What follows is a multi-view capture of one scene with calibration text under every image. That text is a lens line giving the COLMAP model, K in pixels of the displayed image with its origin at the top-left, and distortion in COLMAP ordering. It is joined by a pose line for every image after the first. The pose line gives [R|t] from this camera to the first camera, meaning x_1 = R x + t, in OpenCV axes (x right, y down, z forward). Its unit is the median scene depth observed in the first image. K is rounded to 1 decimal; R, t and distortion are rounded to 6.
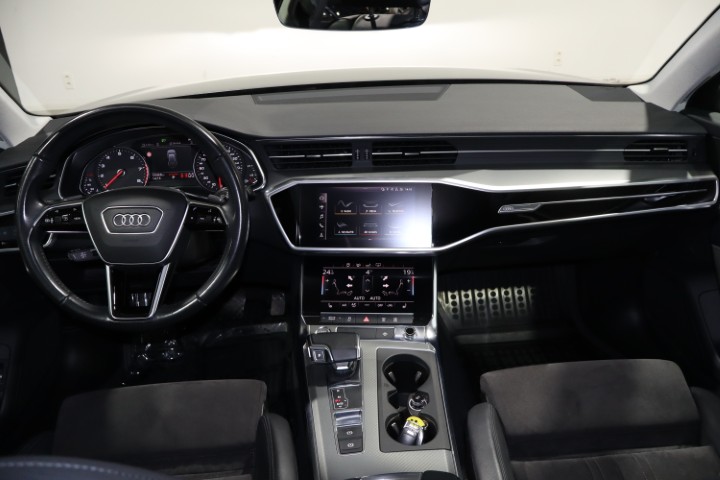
lens RADIAL K [[613.5, 0, 361.3], [0, 613.5, 237.4], [0, 0, 1]] dist [0.011415, -0.004586]
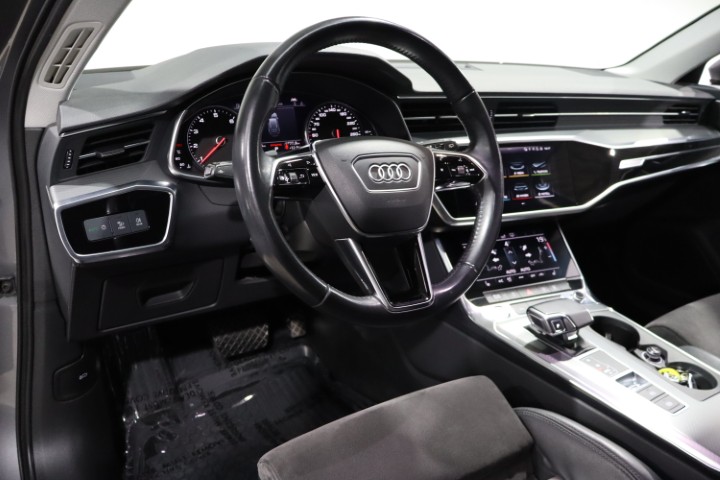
lens RADIAL K [[613.5, 0, 366.2], [0, 613.5, 245.3], [0, 0, 1]] dist [0.011415, -0.004586]
pose [[0.869740, -0.096943, 0.483896, -0.626818], [0.130928, 0.990707, -0.036850, 0.067082], [-0.475826, 0.095406, 0.874350, 0.312896]]
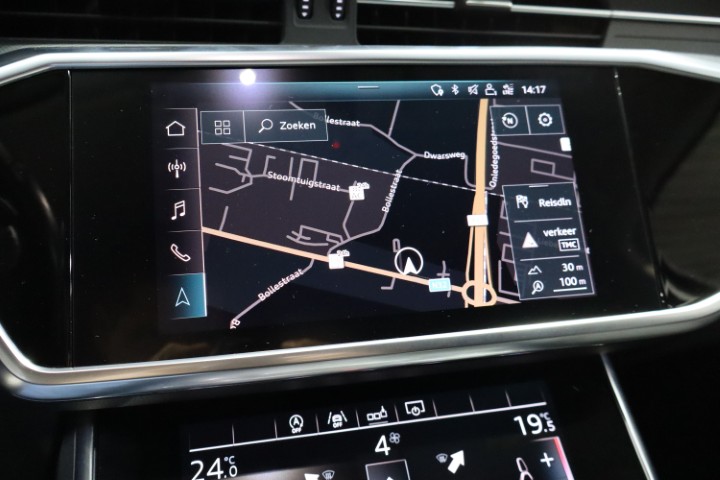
lens RADIAL K [[613.5, 0, 358.7], [0, 613.5, 239.1], [0, 0, 1]] dist [0.011415, -0.004586]
pose [[0.956416, -0.045362, 0.288462, -0.066587], [0.096874, 0.981205, -0.166893, 0.016961], [-0.275470, 0.187563, 0.942834, 0.779149]]
